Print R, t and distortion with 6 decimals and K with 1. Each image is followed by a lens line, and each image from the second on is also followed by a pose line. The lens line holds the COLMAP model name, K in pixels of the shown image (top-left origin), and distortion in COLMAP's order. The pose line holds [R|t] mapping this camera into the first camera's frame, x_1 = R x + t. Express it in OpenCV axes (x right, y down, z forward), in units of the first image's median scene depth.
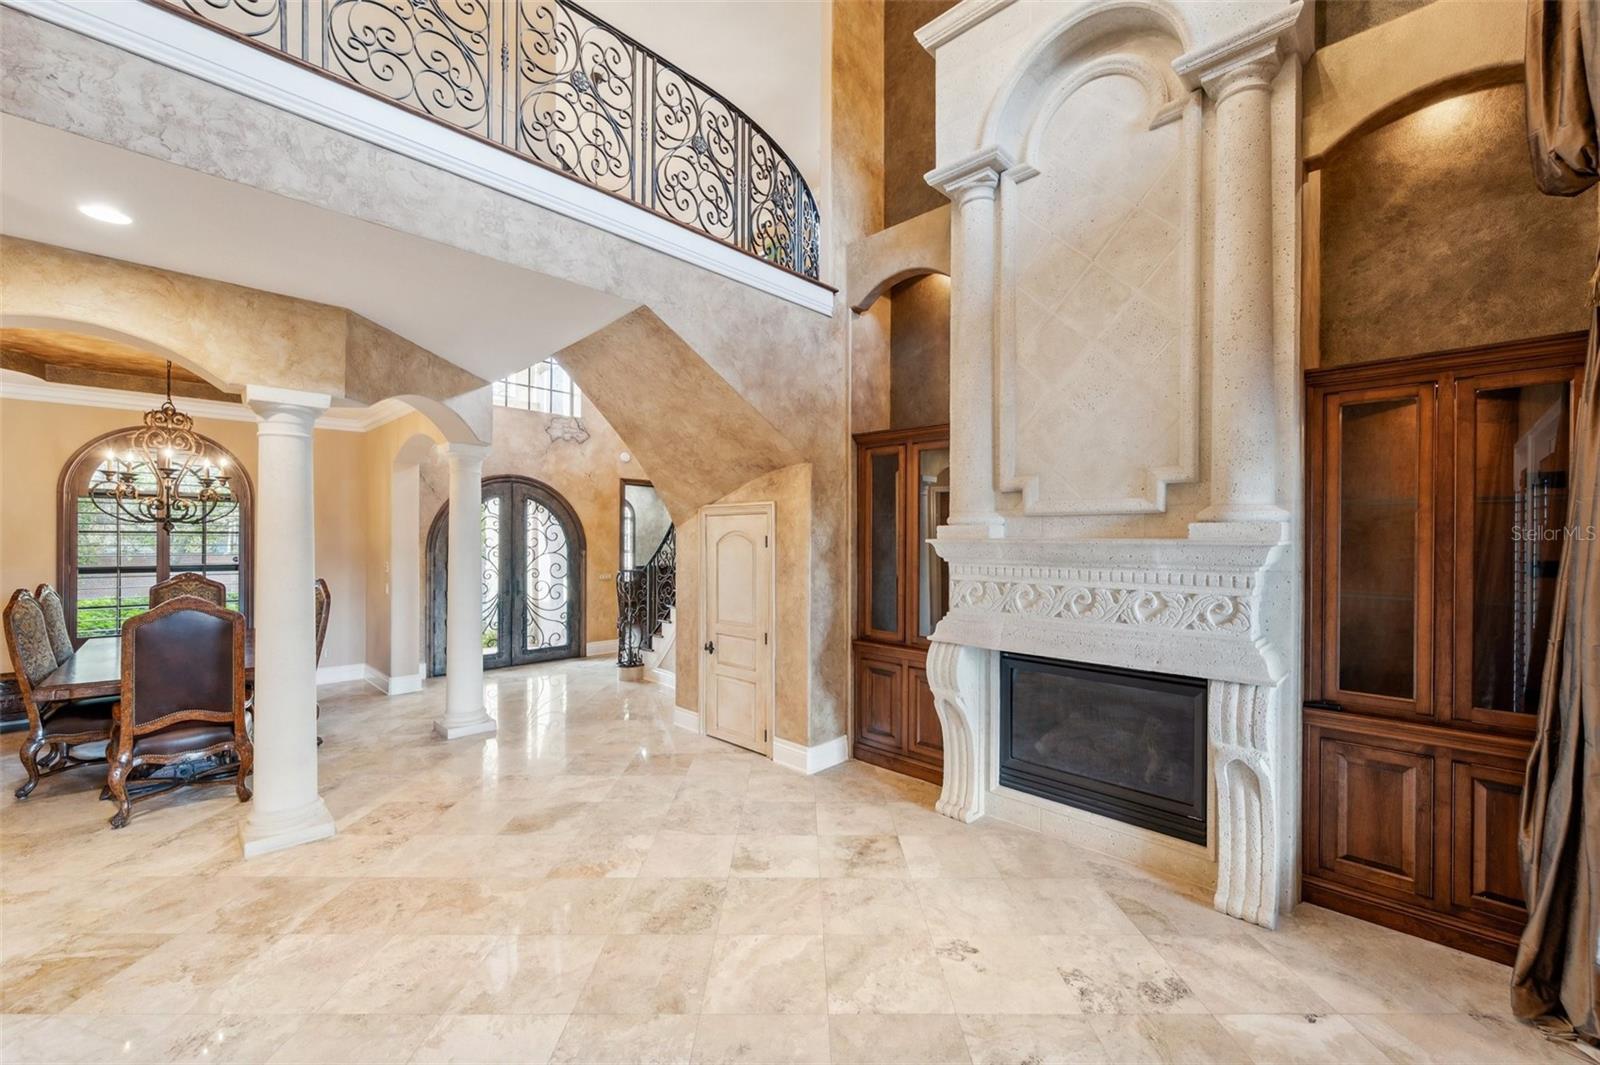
lens RADIAL K [[641.8, 0, 798.3], [0, 641.8, 538.5], [0, 0, 1]] dist [-0.001572, 0.000278]
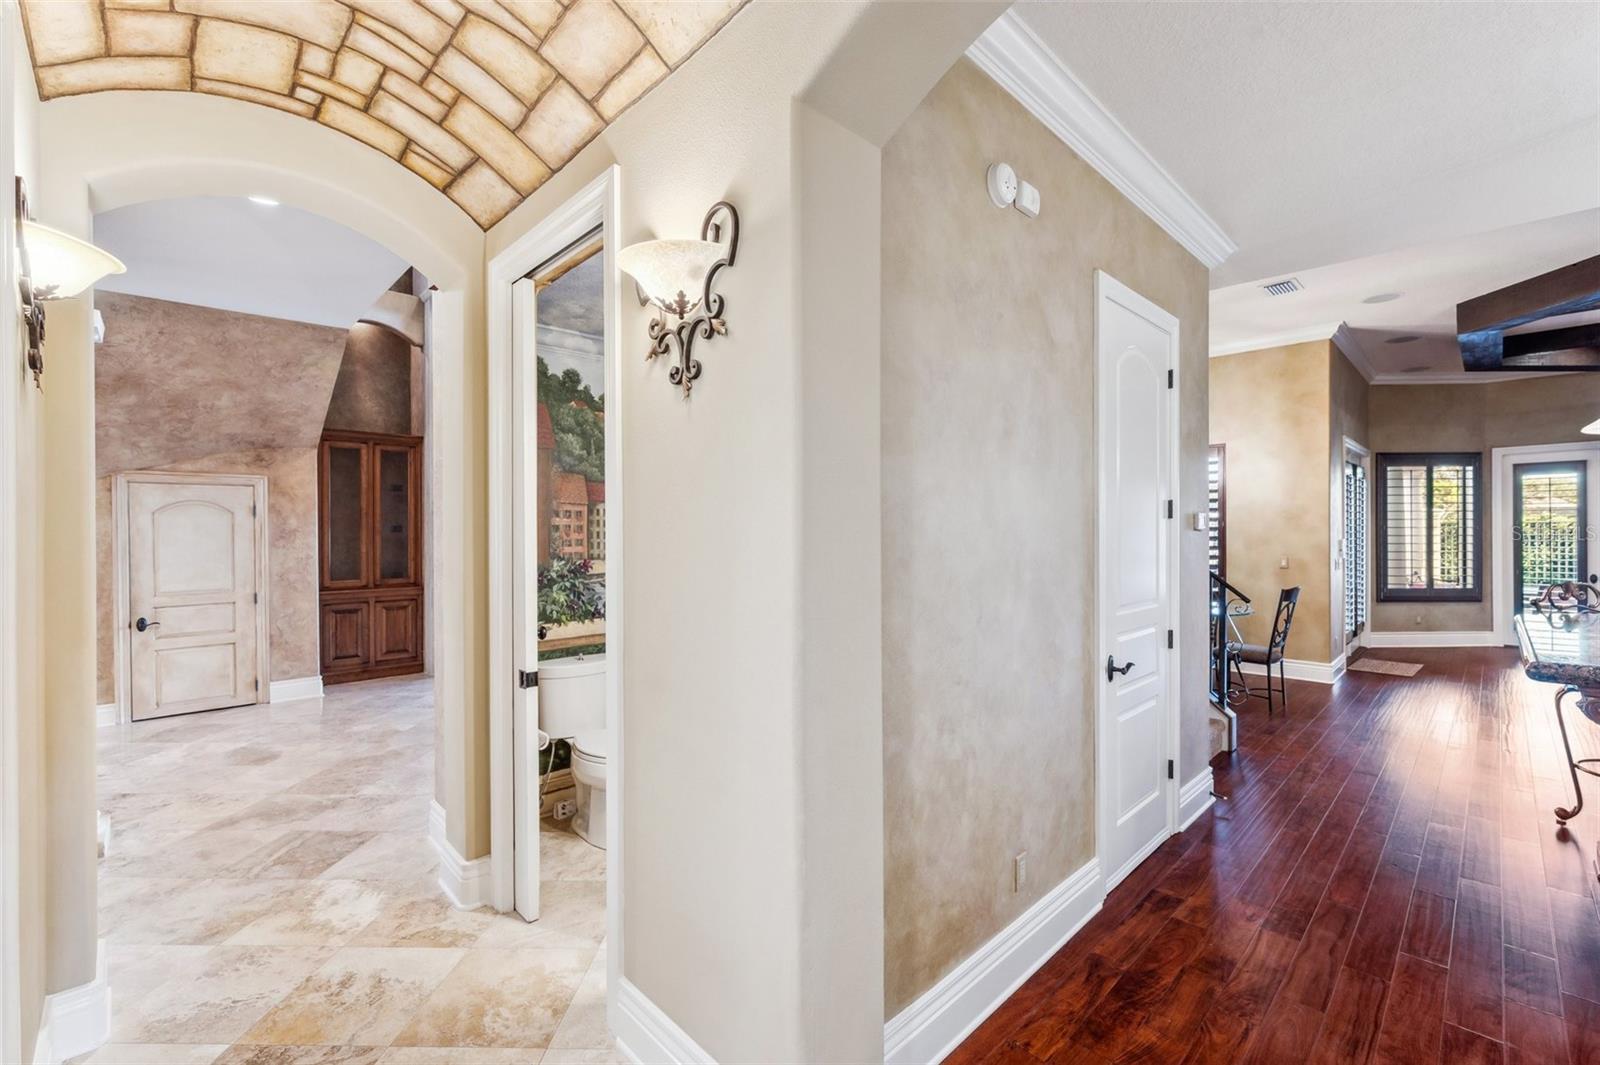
lens RADIAL K [[680.5, 0, 800.9], [0, 680.5, 538.3], [0, 0, 1]] dist [-0.002409, -0.000367]
pose [[0.023931, -0.012987, 0.999629, -1.728949], [0.006396, 0.999897, 0.012837, 0.061032], [-0.999693, 0.006087, 0.024012, 0.032566]]
